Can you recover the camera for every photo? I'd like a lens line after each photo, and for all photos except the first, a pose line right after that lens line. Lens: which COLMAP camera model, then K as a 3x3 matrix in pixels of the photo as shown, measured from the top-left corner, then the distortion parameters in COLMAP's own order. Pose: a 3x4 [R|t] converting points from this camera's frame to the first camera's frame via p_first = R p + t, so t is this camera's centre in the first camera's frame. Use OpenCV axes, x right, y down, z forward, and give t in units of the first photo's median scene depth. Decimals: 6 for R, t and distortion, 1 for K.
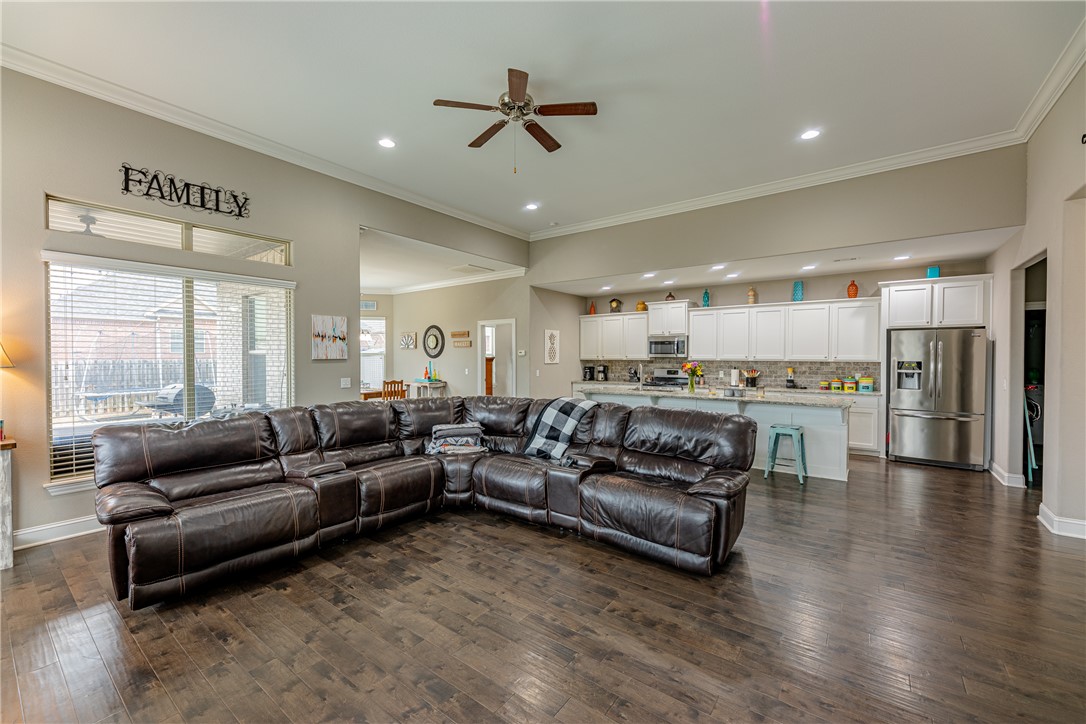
lens RADIAL K [[441.4, 0, 534.3], [0, 441.4, 362.9], [0, 0, 1]] dist [-0.000826, 0.000110]
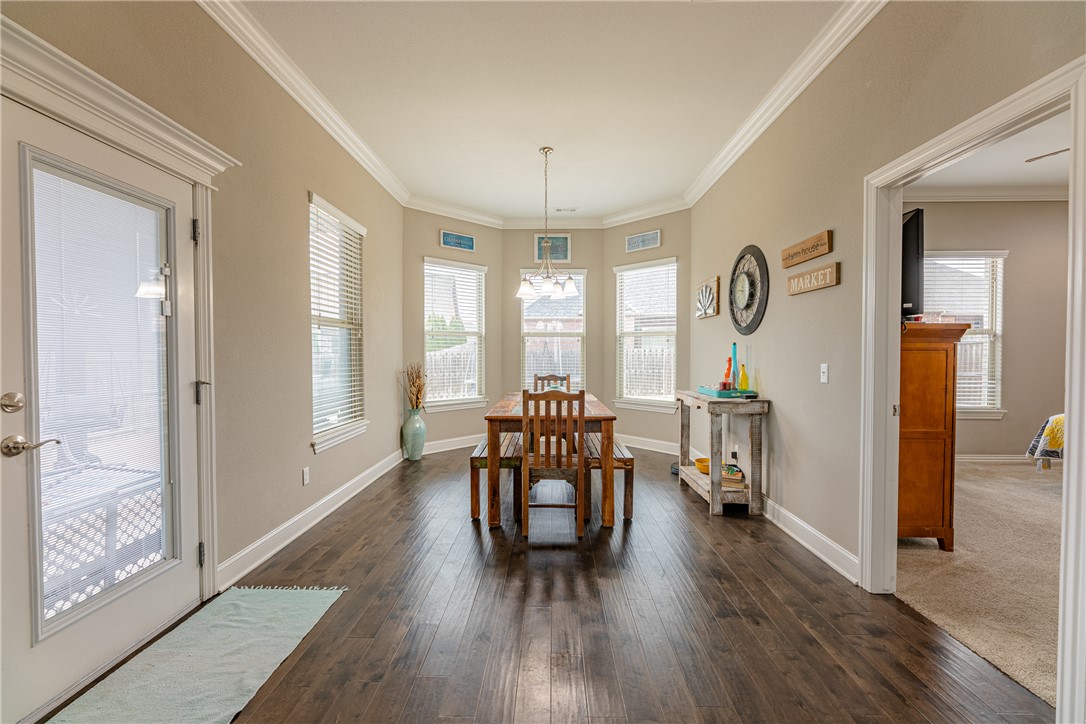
lens RADIAL K [[441.4, 0, 534.3], [0, 441.4, 362.9], [0, 0, 1]] dist [-0.000826, 0.000110]
pose [[0.583233, 0.017823, -0.812109, -0.033103], [-0.013726, 0.999833, 0.012085, 0.013253], [0.812189, 0.004099, 0.583380, 0.764666]]
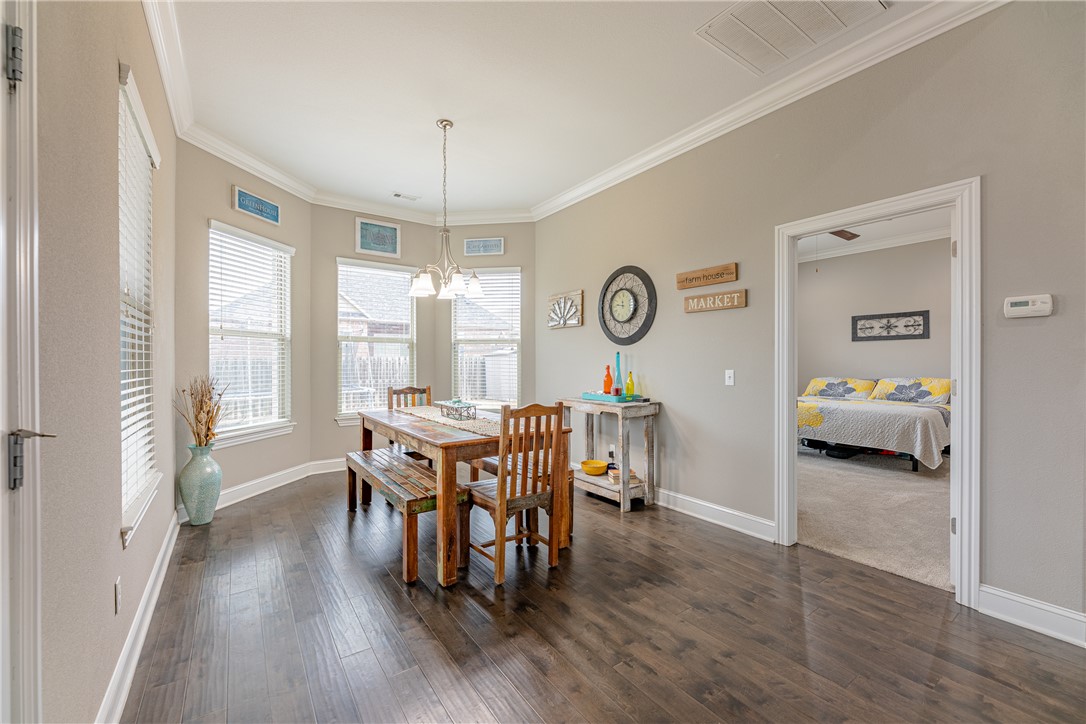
lens RADIAL K [[441.4, 0, 534.3], [0, 441.4, 362.9], [0, 0, 1]] dist [-0.000826, 0.000110]
pose [[0.952302, 0.000498, -0.305155, -0.220273], [-0.004892, 0.999895, -0.013637, 0.014858], [0.305117, 0.014479, 0.952205, 0.690788]]
